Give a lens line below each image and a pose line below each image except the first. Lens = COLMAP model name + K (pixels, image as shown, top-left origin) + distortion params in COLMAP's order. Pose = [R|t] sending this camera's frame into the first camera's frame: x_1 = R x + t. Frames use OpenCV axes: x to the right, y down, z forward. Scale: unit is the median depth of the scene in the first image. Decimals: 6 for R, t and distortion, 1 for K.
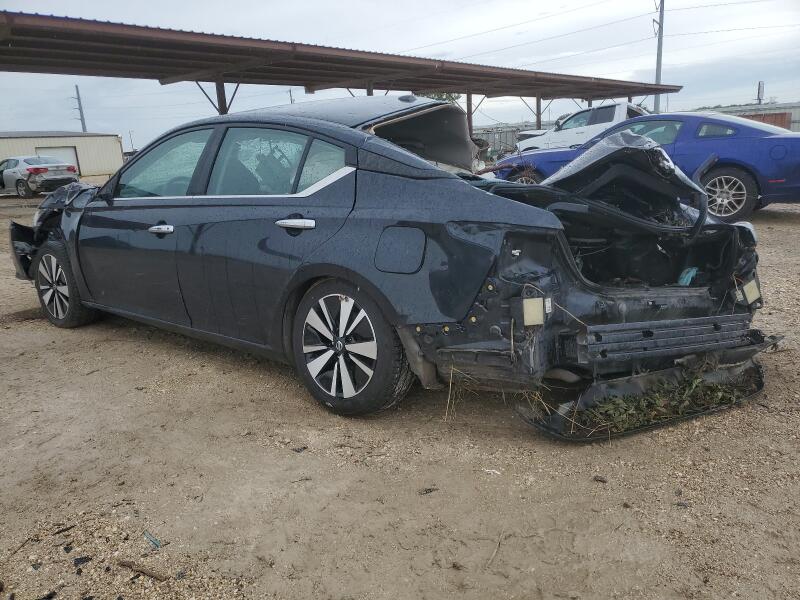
lens RADIAL K [[650.0, 0, 395.5], [0, 650.0, 297.6], [0, 0, 1]] dist [0.002533, 0.005773]
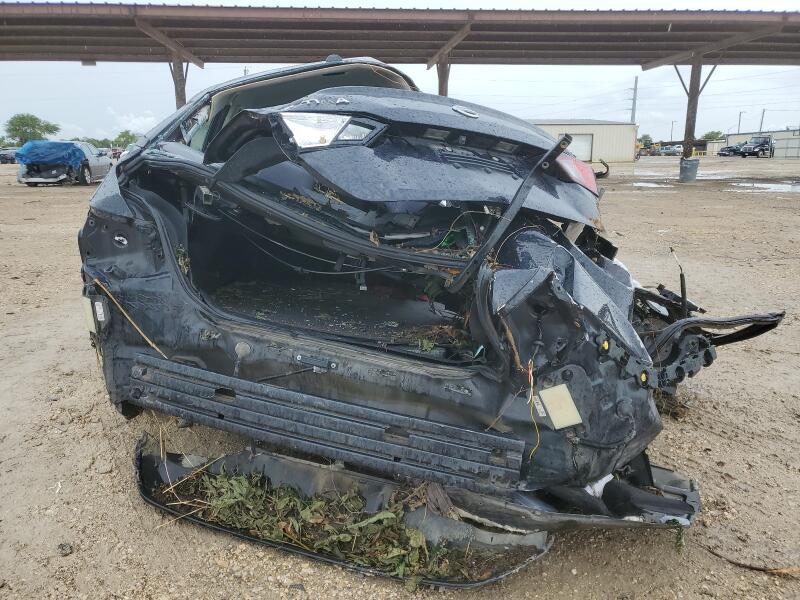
lens RADIAL K [[650.0, 0, 395.5], [0, 650.0, 297.6], [0, 0, 1]] dist [0.002533, 0.005773]
pose [[0.685890, 0.202498, -0.698963, 0.140051], [-0.193845, 0.976640, 0.092725, -0.019921], [0.701412, 0.071892, 0.709121, 0.095970]]
